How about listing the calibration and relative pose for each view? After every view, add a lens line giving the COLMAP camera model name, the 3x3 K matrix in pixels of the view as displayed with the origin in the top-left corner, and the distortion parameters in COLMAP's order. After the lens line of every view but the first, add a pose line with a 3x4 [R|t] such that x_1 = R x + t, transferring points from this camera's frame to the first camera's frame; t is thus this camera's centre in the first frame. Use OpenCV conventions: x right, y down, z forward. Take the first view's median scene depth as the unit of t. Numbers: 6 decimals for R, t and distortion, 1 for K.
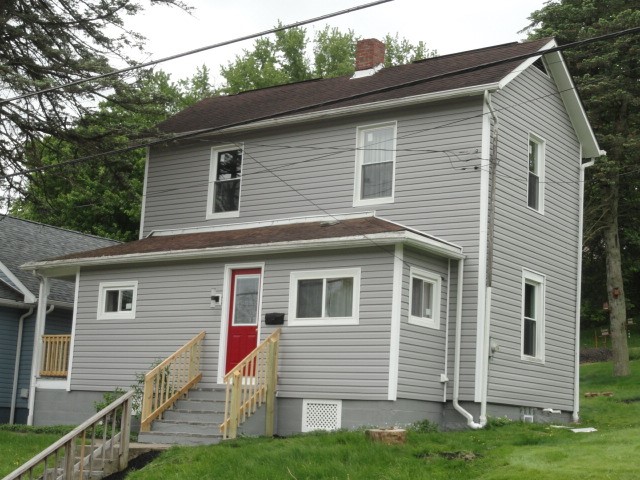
lens RADIAL K [[1088.4, 0, 320.0], [0, 1088.4, 240.0], [0, 0, 1]] dist [-0.062260, -0.024472]
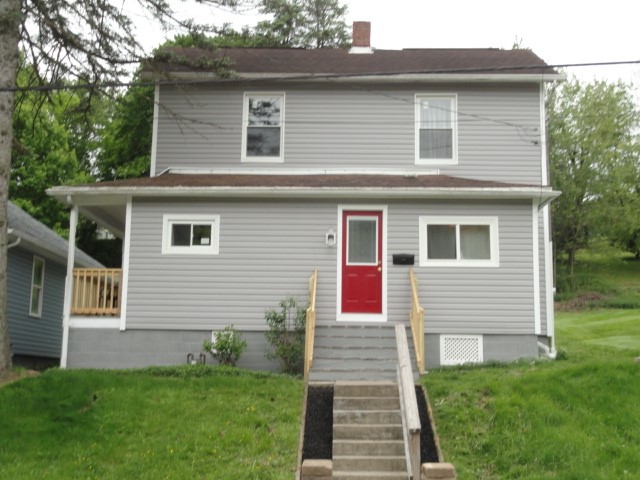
lens RADIAL K [[799.6, 0, 320.0], [0, 799.6, 240.0], [0, 0, 1]] dist [-0.018947, -0.014489]
pose [[0.824800, 0.062110, 0.562002, -0.517371], [-0.070015, 0.997518, -0.007487, 0.061407], [-0.561072, -0.033173, 0.827102, 0.377566]]
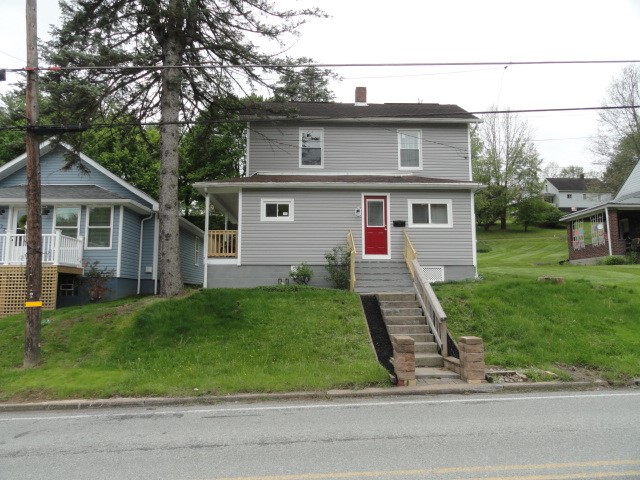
lens RADIAL K [[449.3, 0, 320.0], [0, 449.3, 240.0], [0, 0, 1]] dist [-0.006219, 0.000073]
pose [[0.788757, 0.025747, 0.614165, -0.586984], [-0.064528, 0.997070, 0.041073, 0.073161], [-0.611309, -0.072028, 0.788108, 0.445593]]
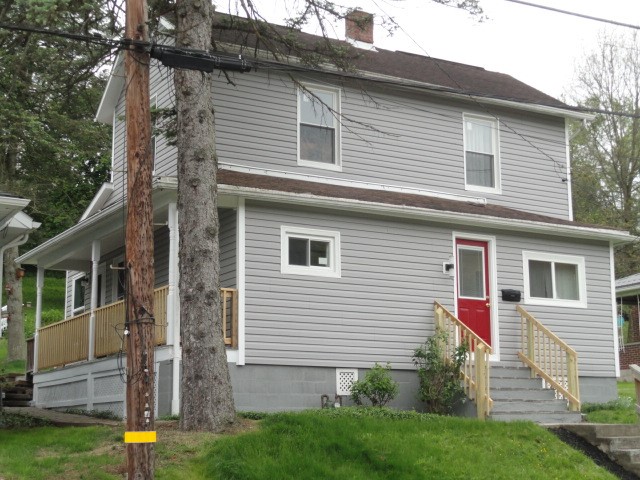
lens RADIAL K [[1088.4, 0, 320.0], [0, 1088.4, 240.0], [0, 0, 1]] dist [-0.062260, -0.024472]
pose [[0.416147, 0.123047, 0.900933, -0.957556], [-0.127173, 0.988940, -0.076324, 0.113436], [-0.900360, -0.082812, 0.427193, 0.694802]]
